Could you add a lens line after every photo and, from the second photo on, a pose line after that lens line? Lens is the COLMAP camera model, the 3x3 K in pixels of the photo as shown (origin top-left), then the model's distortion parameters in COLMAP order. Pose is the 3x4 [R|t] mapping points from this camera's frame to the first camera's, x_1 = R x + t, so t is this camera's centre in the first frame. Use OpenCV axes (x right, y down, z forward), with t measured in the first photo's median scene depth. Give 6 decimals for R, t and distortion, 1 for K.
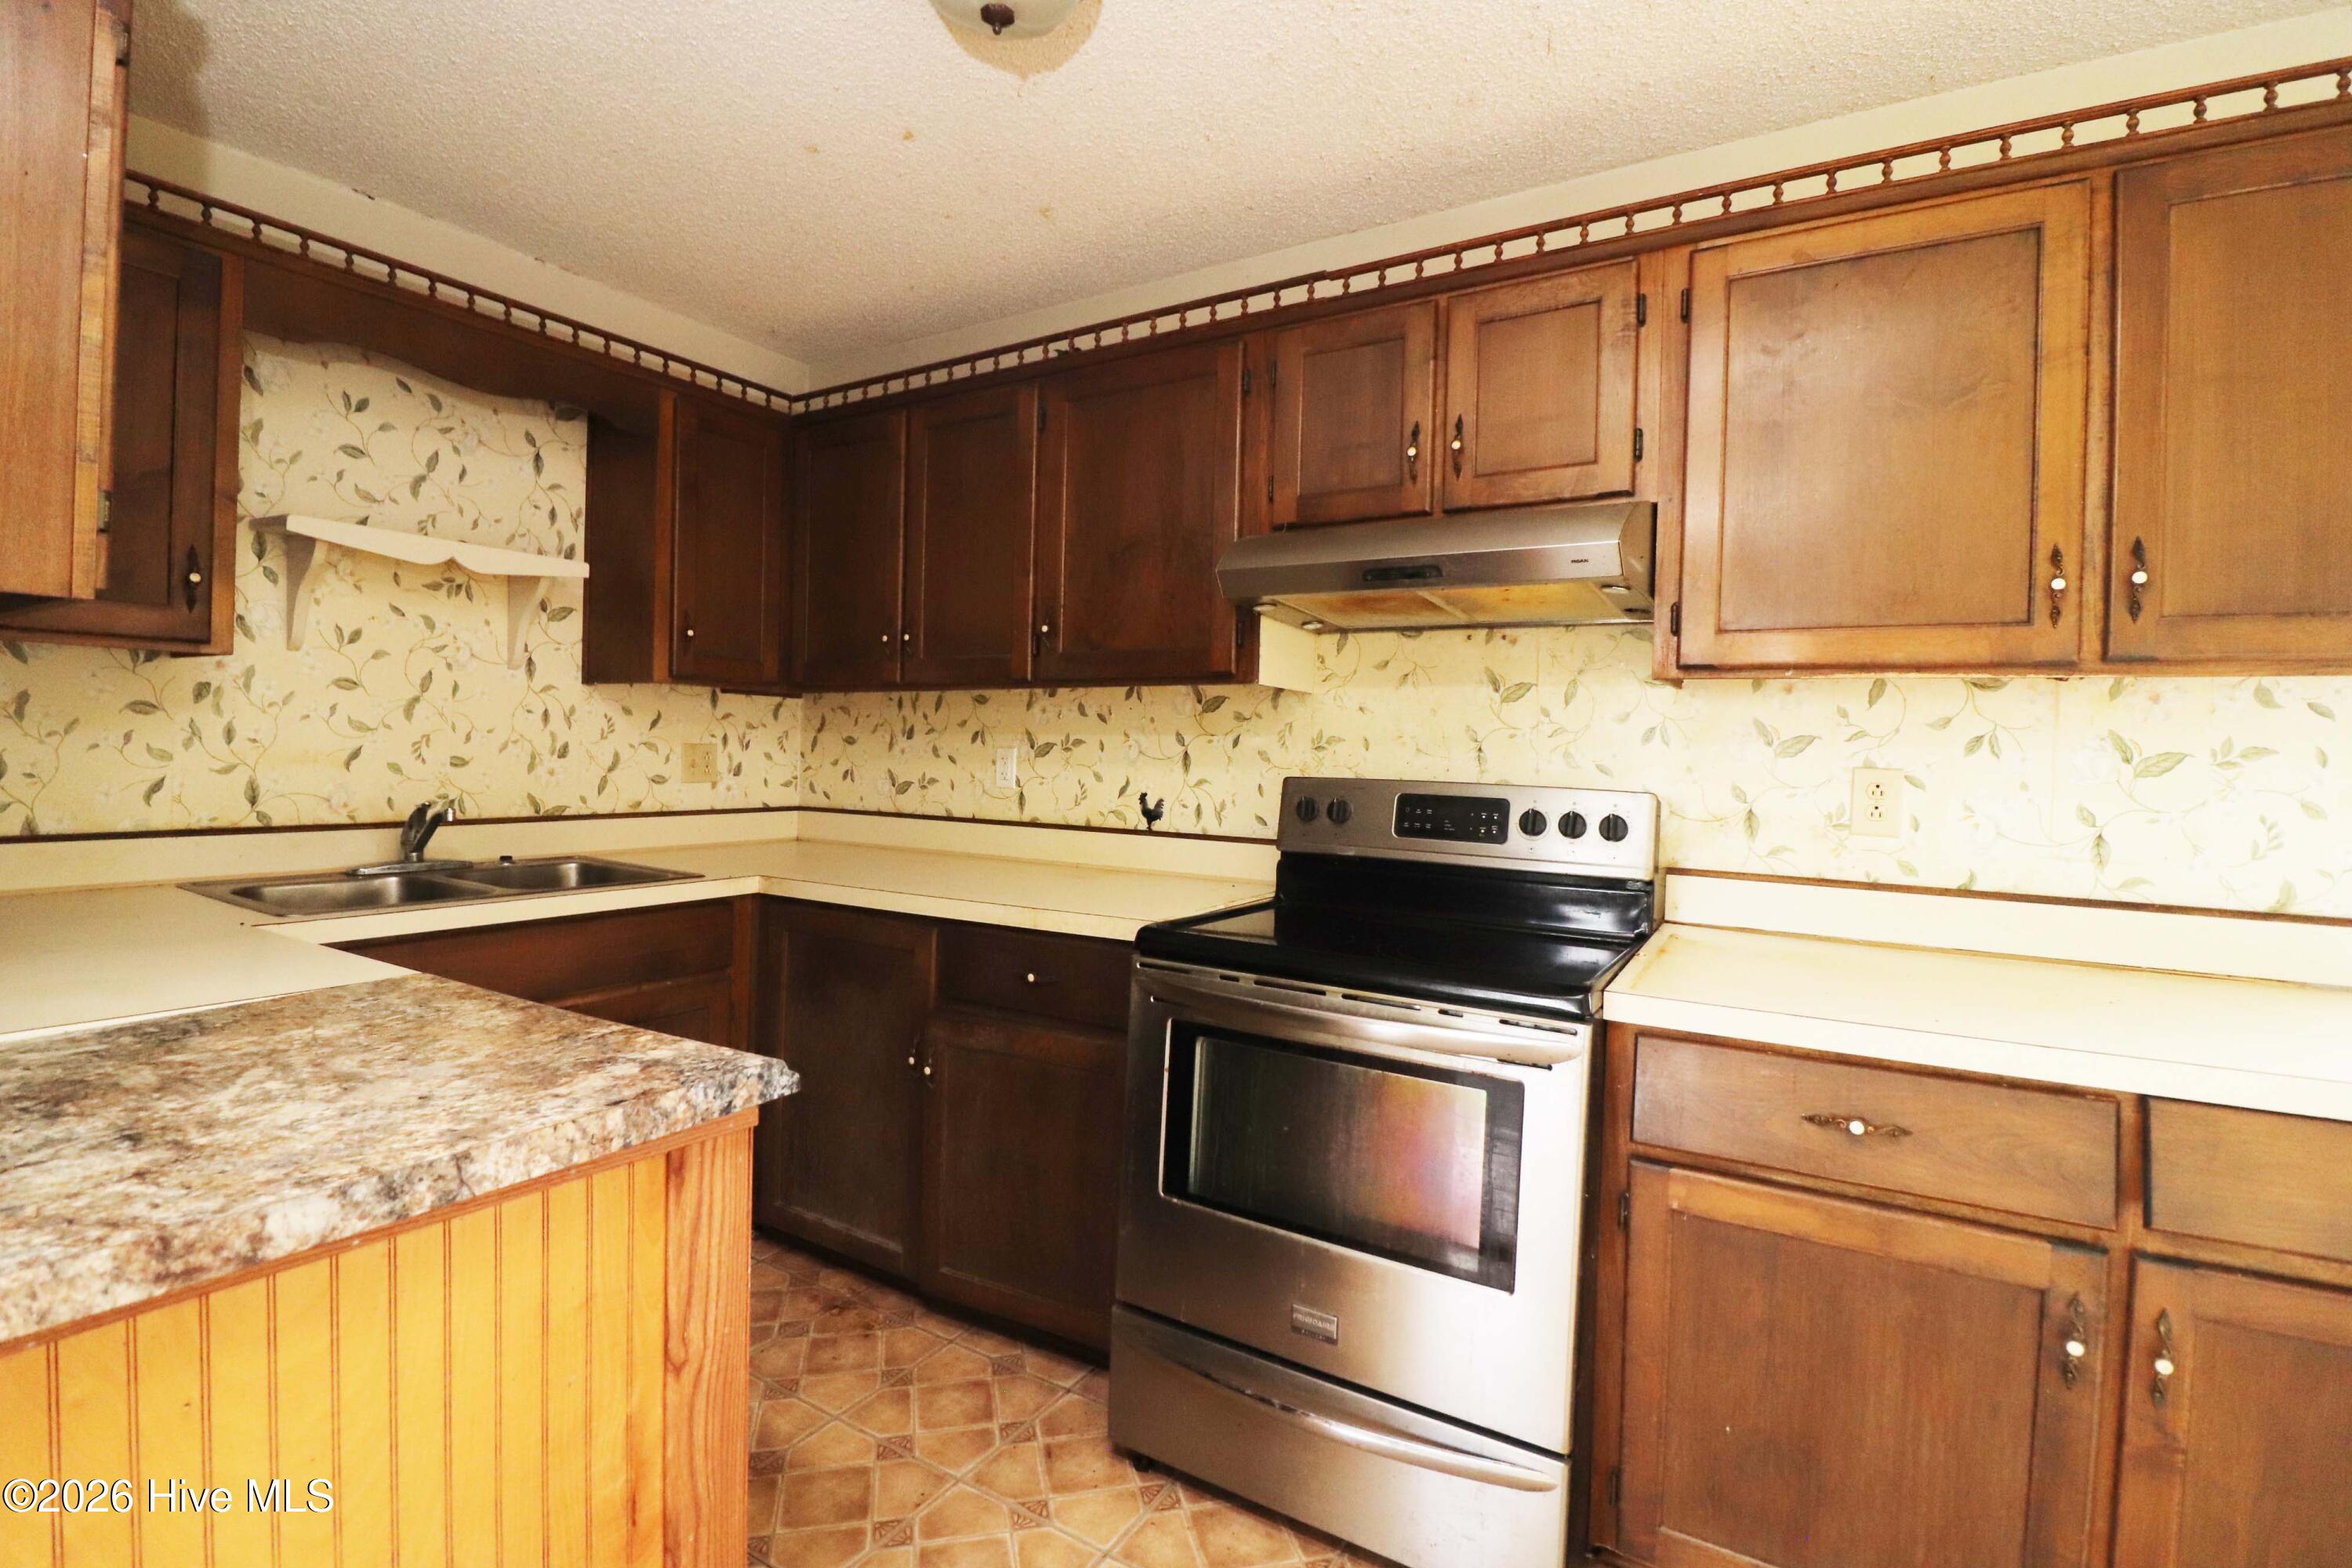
lens RADIAL K [[1085.5, 0, 1185.0], [0, 1085.5, 769.0], [0, 0, 1]] dist [-0.009060, -0.008908]
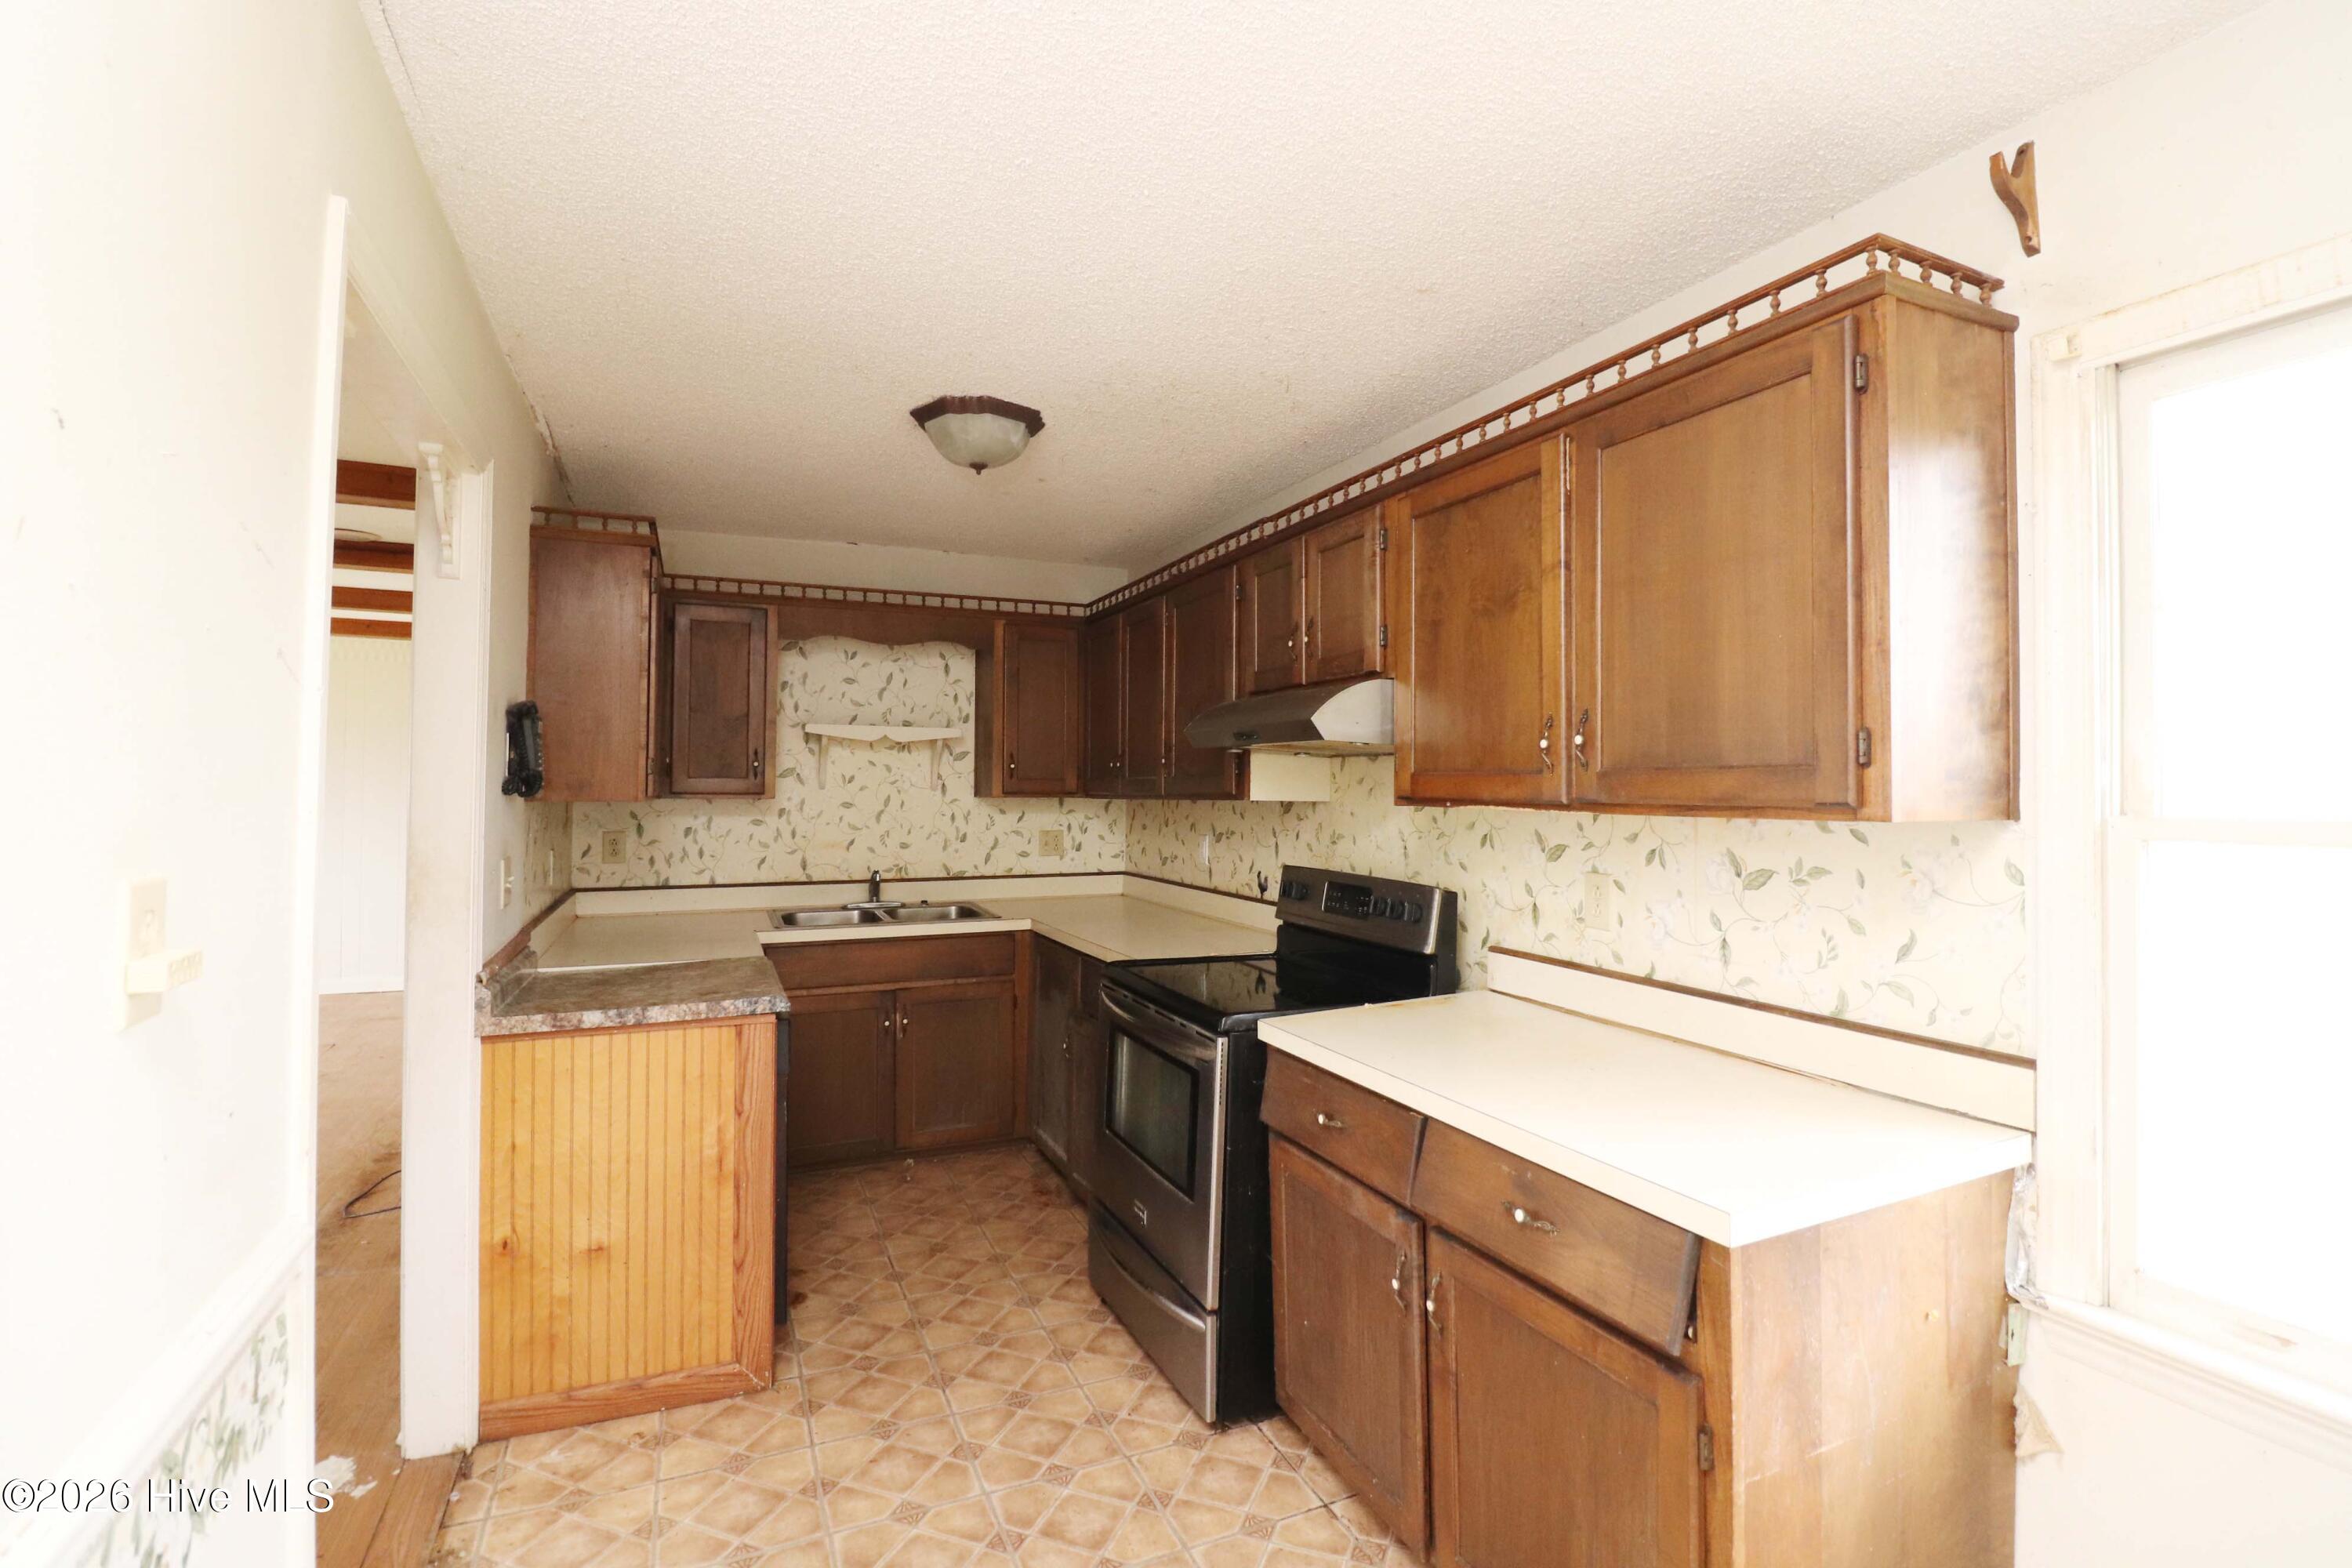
lens RADIAL K [[1085.5, 0, 1188.9], [0, 1085.5, 764.7], [0, 0, 1]] dist [-0.009060, -0.008908]
pose [[0.826178, -0.033171, -0.562432, 0.745288], [0.007402, 0.998818, -0.048034, -0.052963], [0.563360, 0.035522, 0.825447, -0.213027]]
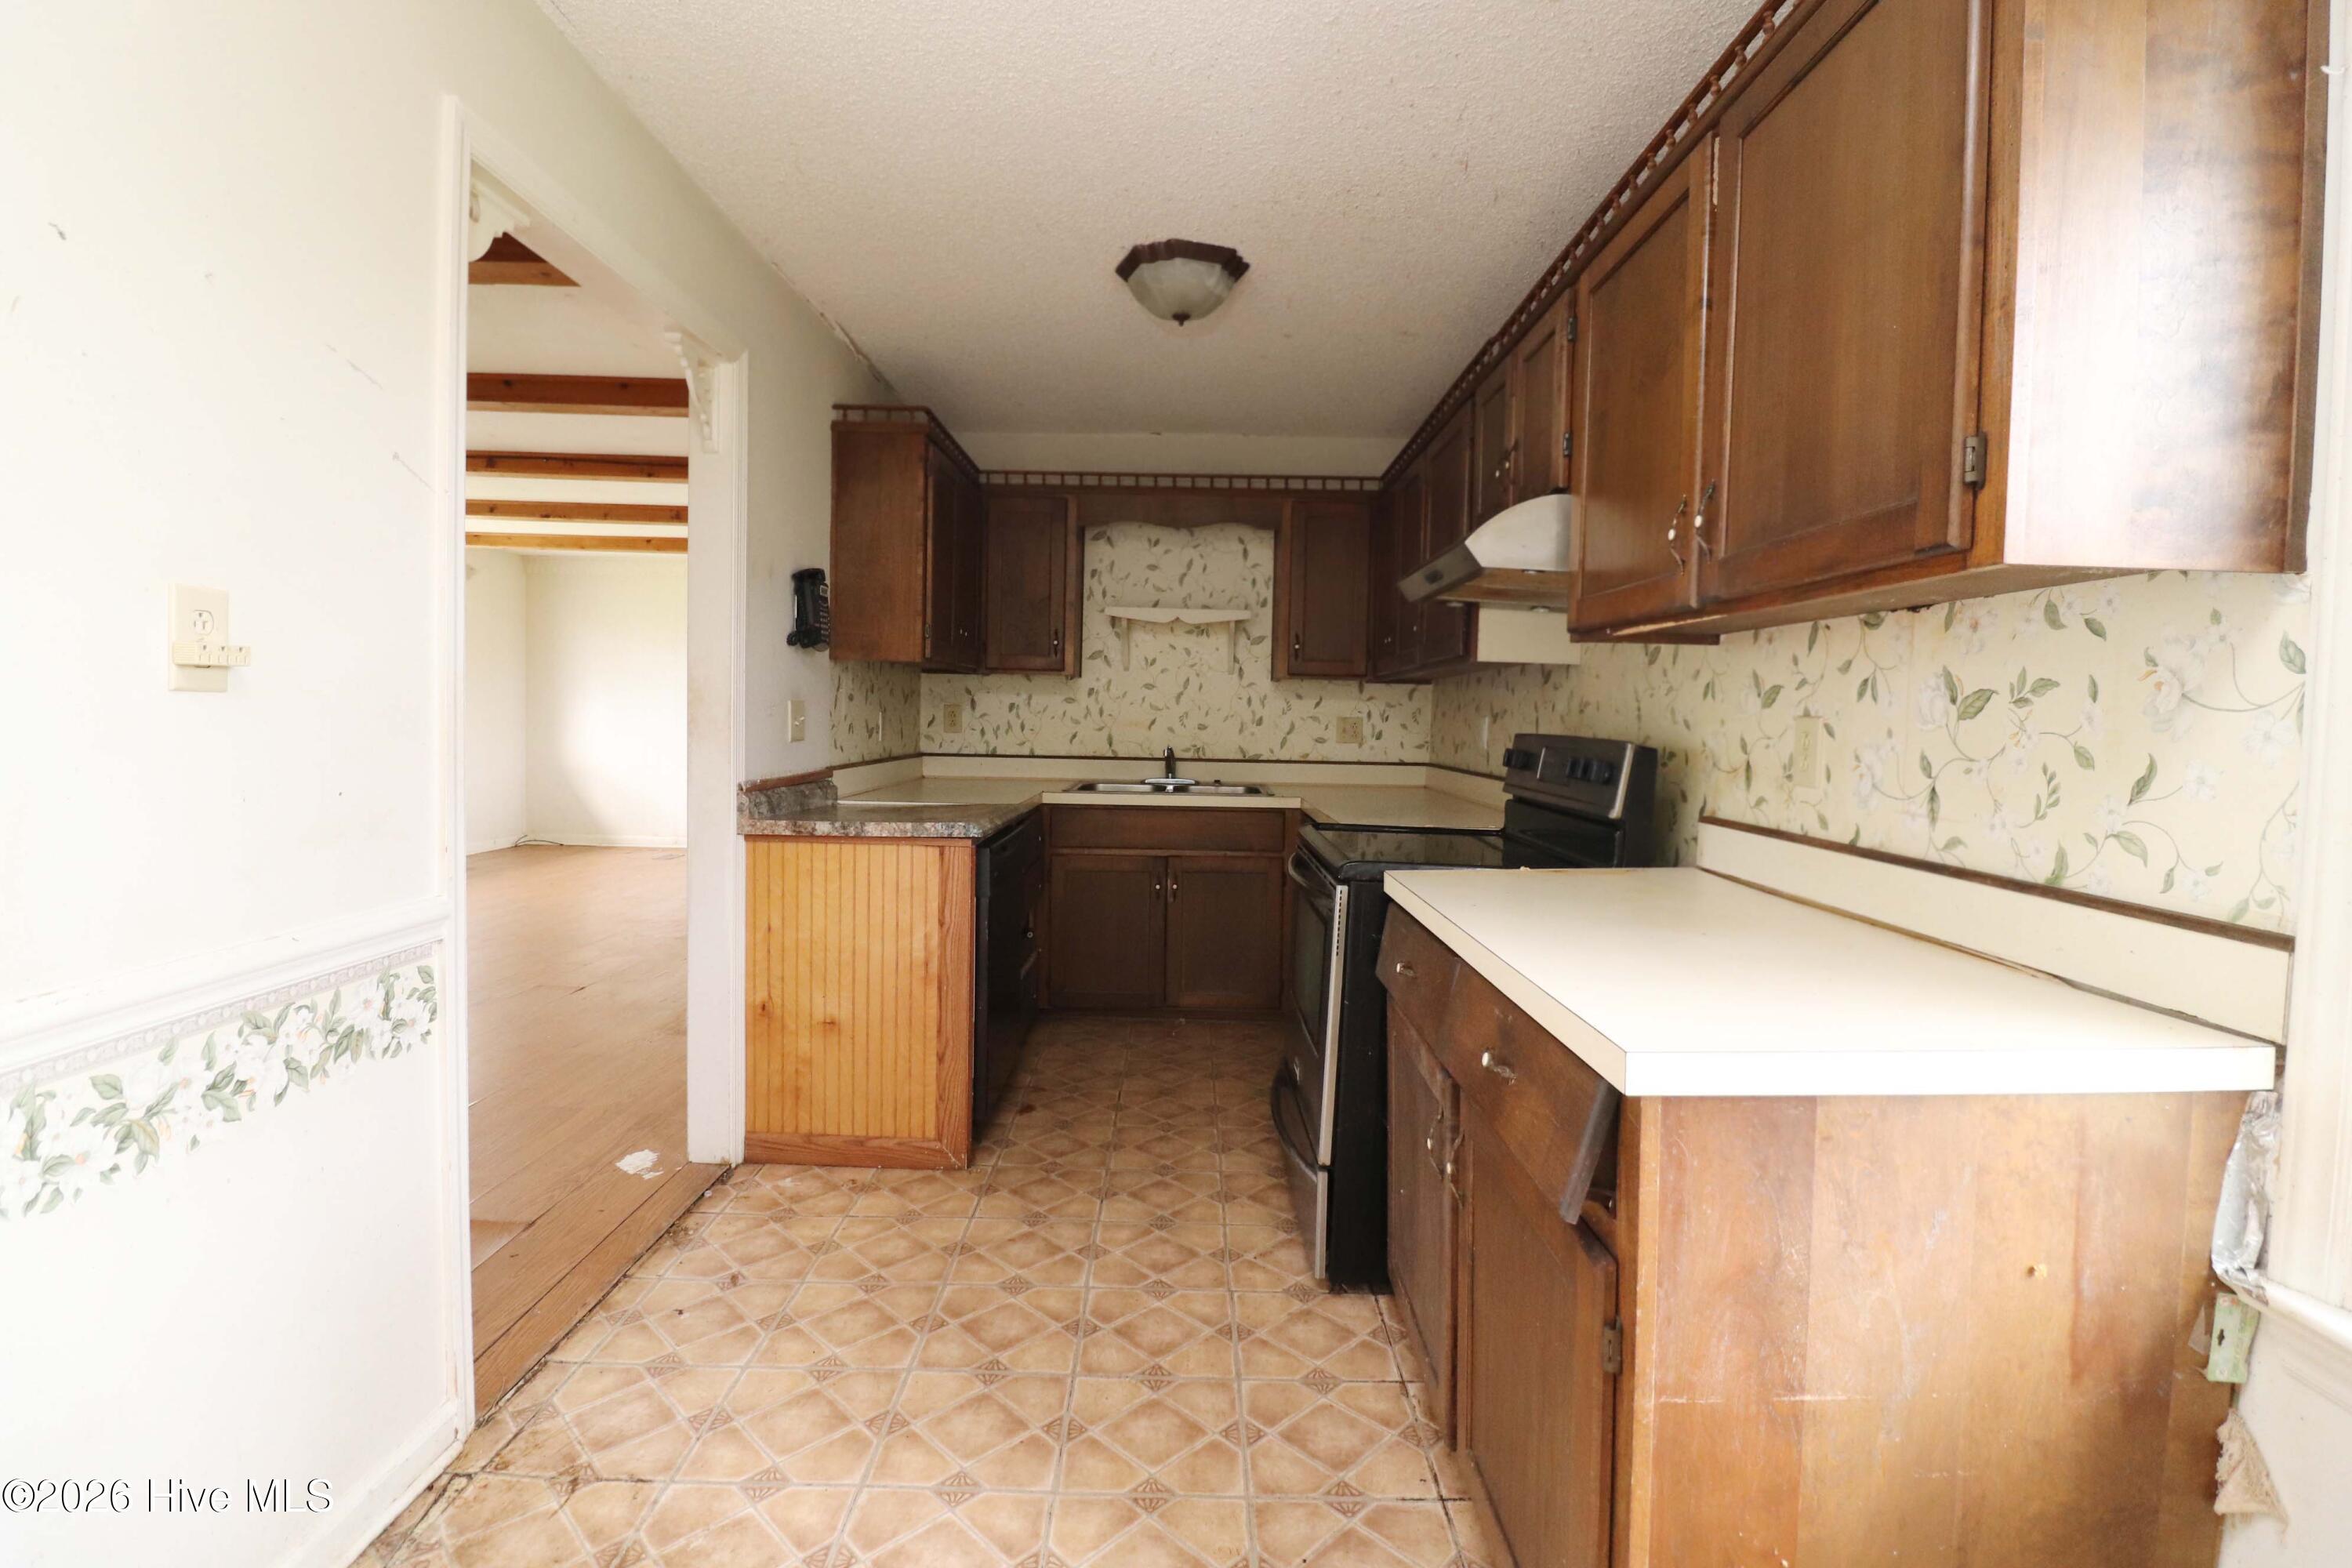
lens RADIAL K [[1085.5, 0, 1183.0], [0, 1085.5, 765.9], [0, 0, 1]] dist [-0.009060, -0.008908]
pose [[0.521223, 0.025562, -0.853038, 0.918883], [-0.021862, 0.999623, 0.016596, 0.030766], [0.853141, 0.009999, 0.521585, 0.019133]]
